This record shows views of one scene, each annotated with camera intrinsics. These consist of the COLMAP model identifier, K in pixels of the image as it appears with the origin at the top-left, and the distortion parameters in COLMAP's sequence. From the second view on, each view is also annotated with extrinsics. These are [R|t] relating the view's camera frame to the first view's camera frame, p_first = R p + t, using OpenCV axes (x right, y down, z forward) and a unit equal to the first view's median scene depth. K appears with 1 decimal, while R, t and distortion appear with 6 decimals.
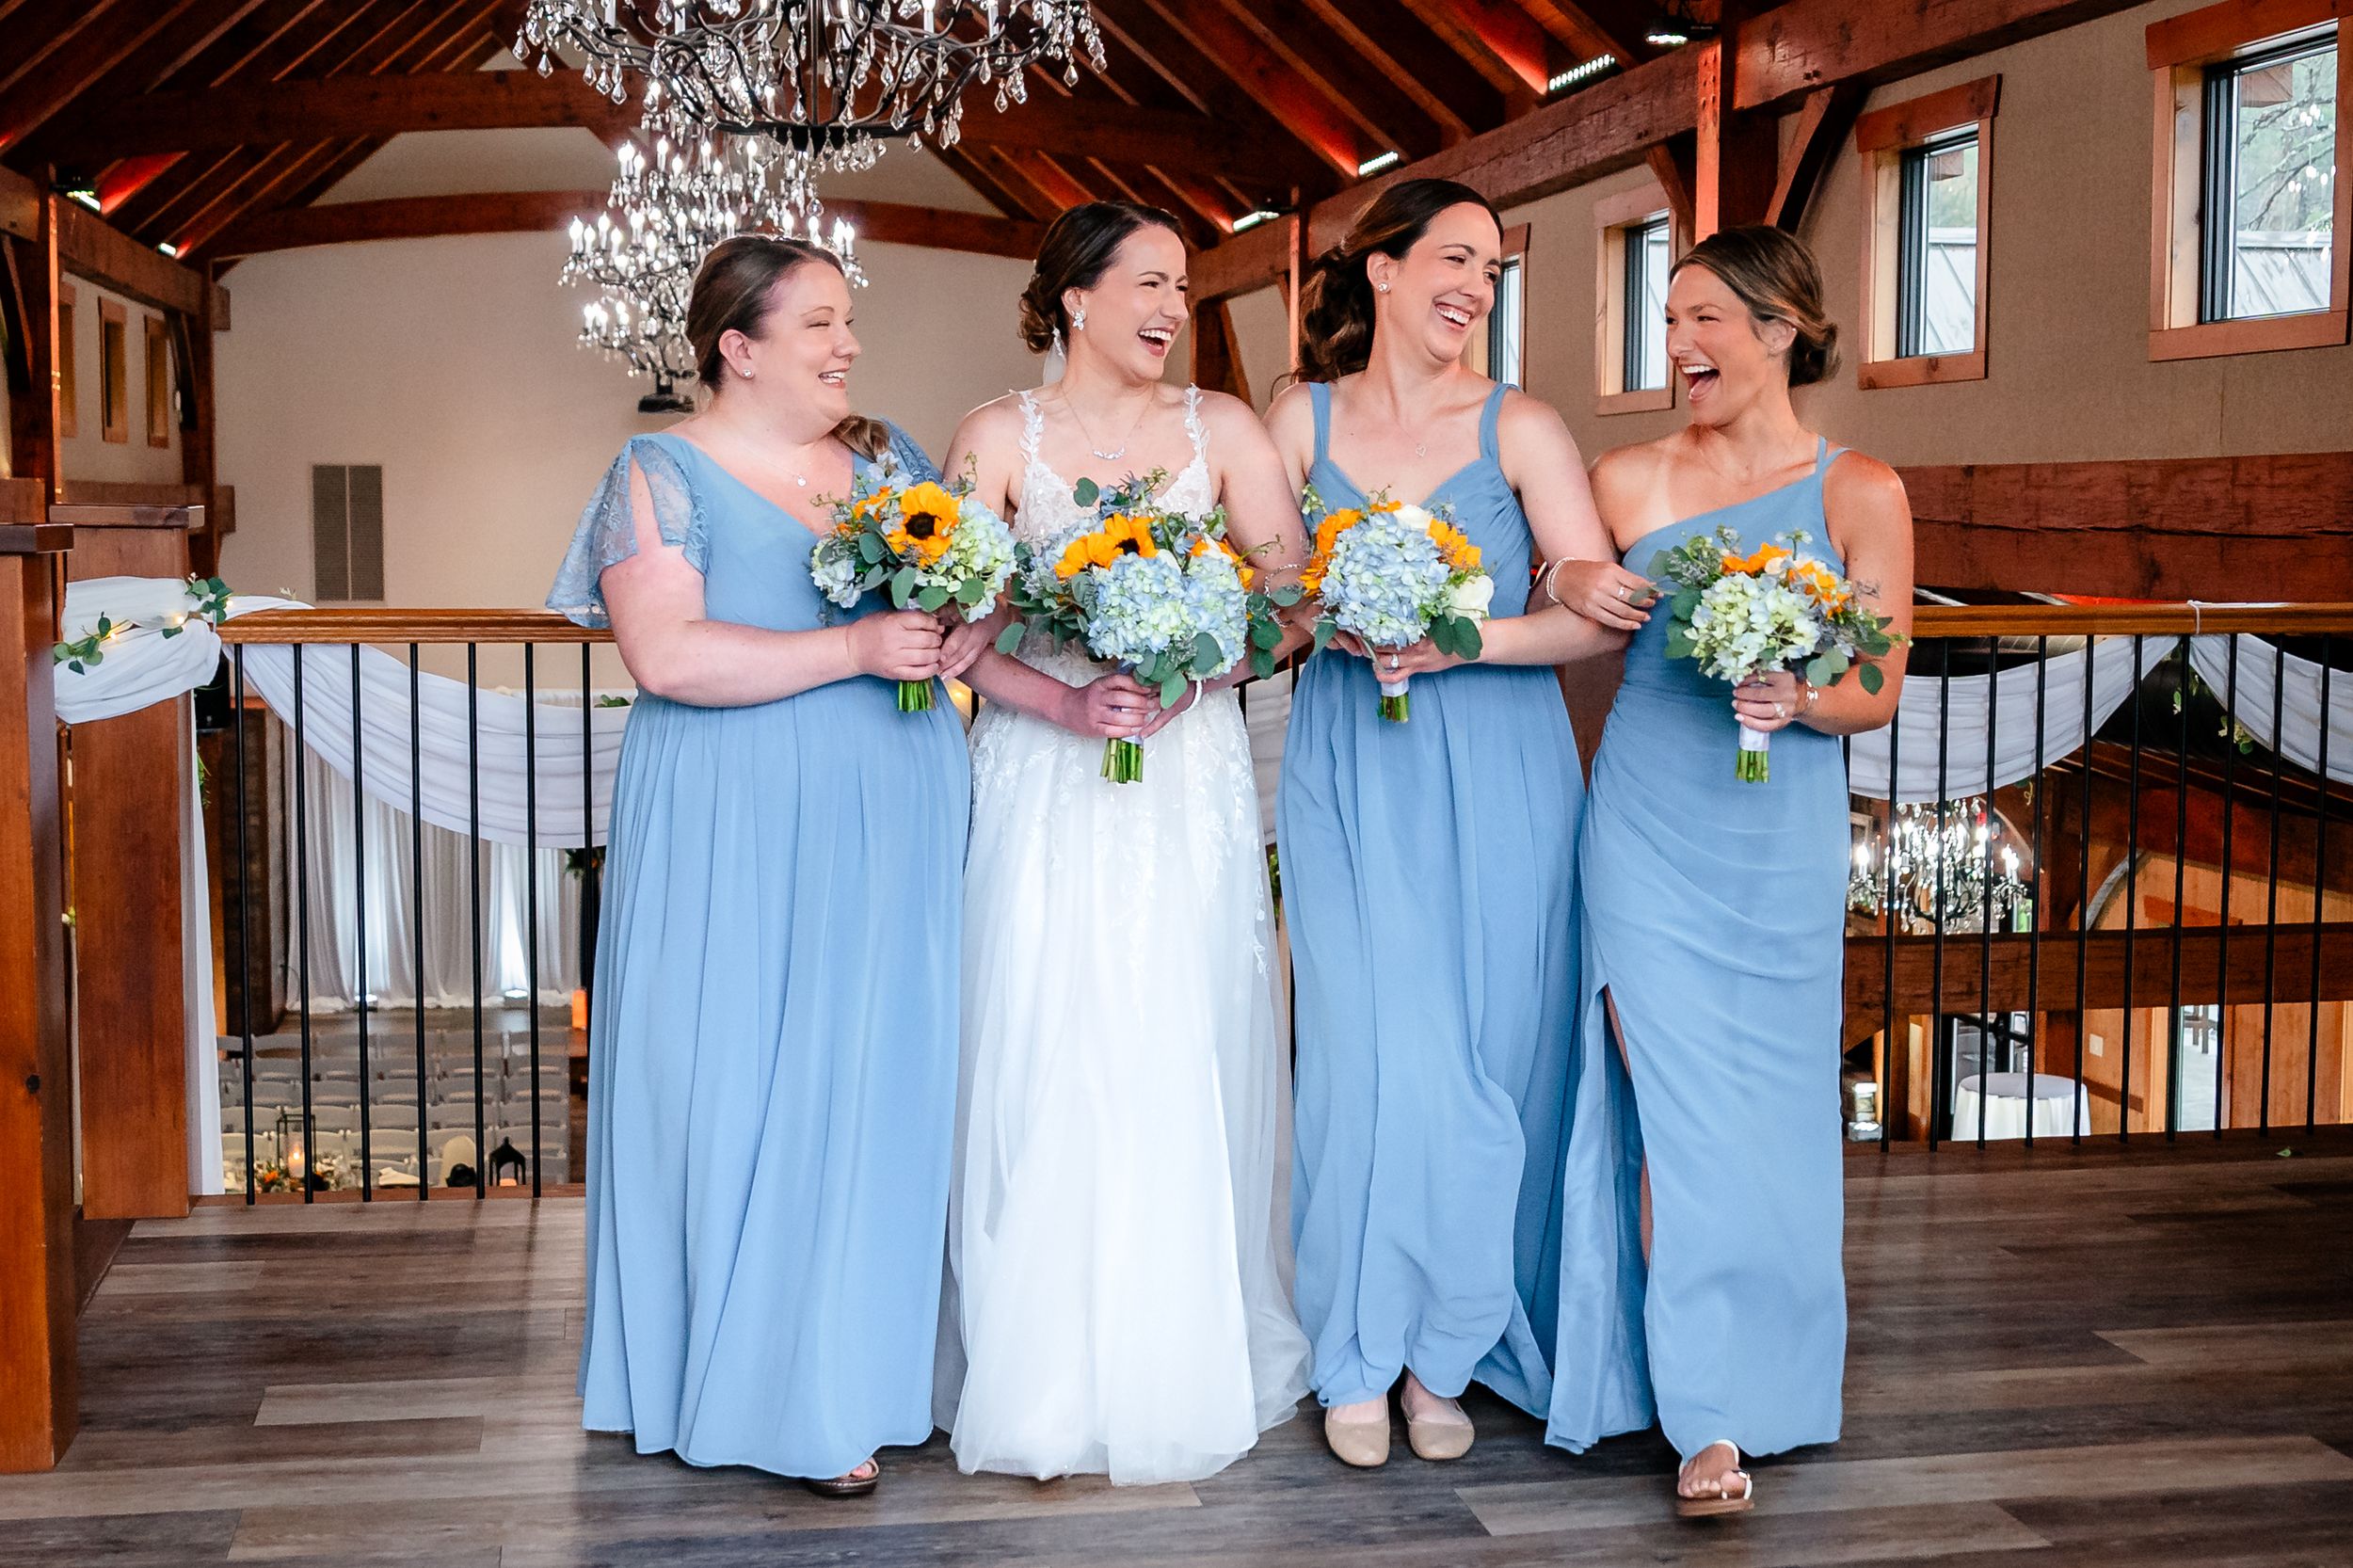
lens RADIAL K [[2975.1, 0, 1176.5], [0, 2975.1, 784.0], [0, 0, 1]] dist [-0.012473, 0.001619]
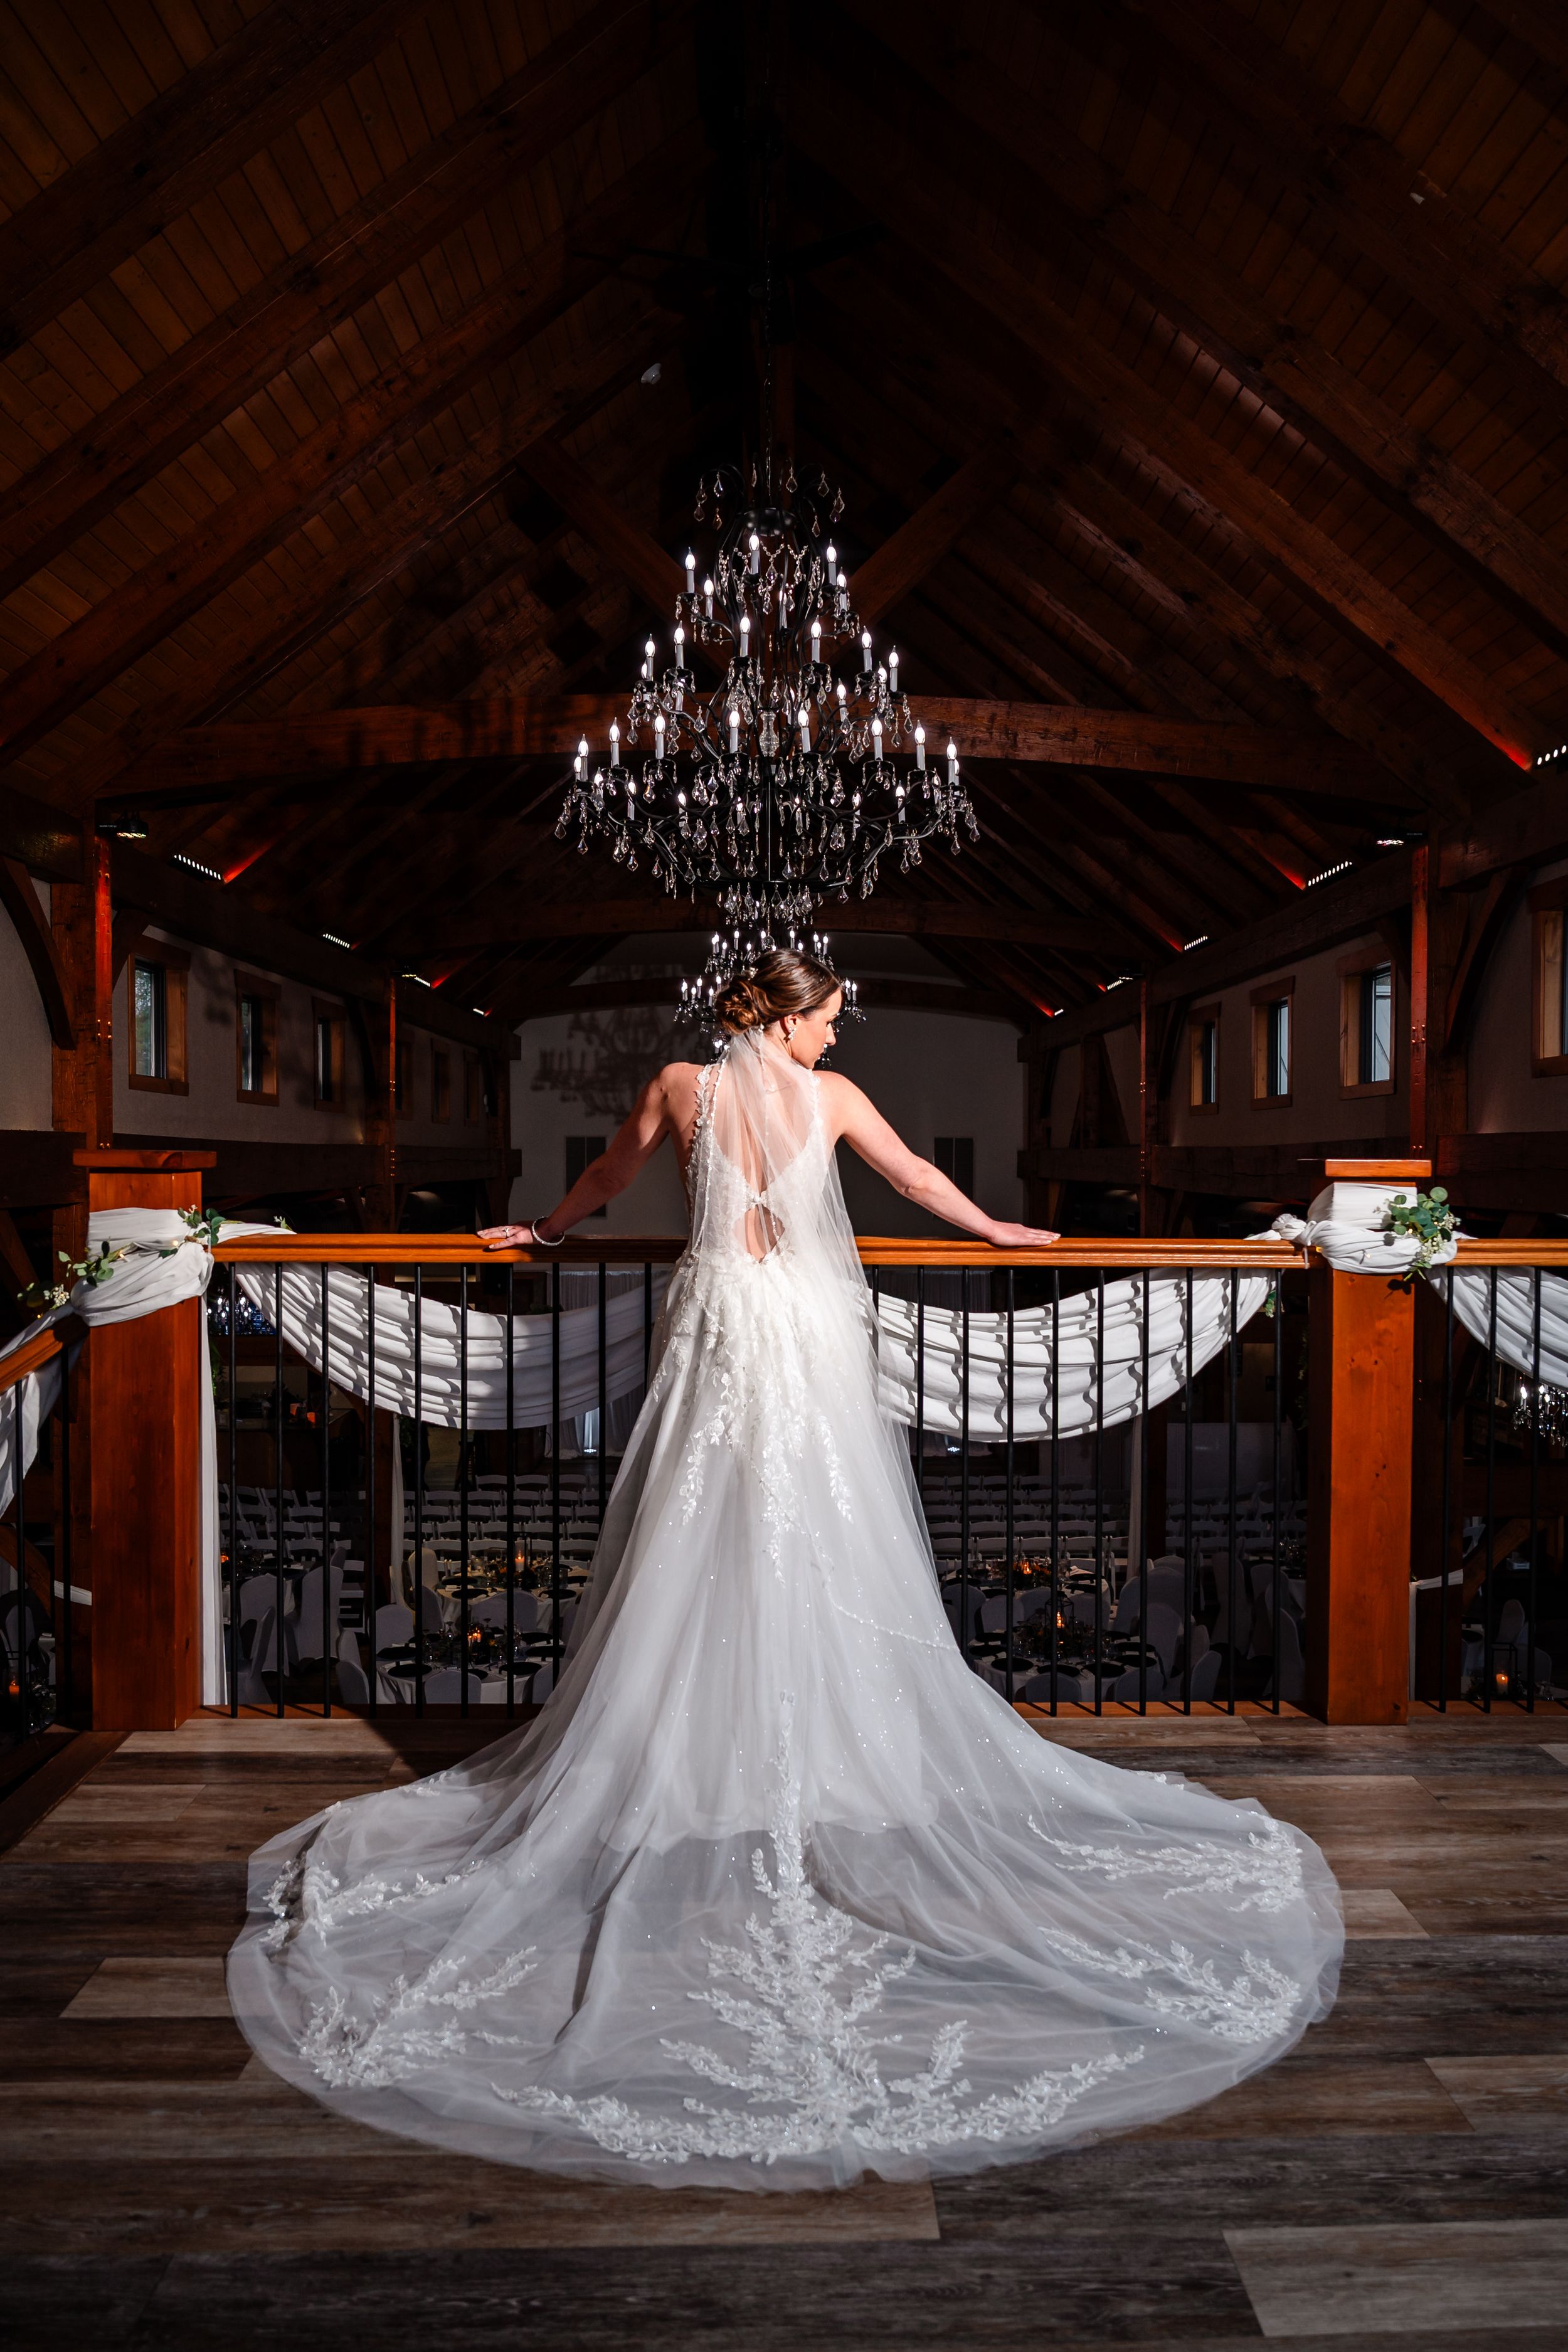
lens RADIAL K [[1722.7, 0, 827.9], [0, 1722.7, 1184.9], [0, 0, 1]] dist [-0.040095, 0.001063]
pose [[0.989076, 0.002618, -0.147382, 0.018152], [-0.014352, 0.996802, -0.078609, -0.013342], [0.146705, 0.079866, 0.985951, 0.165052]]
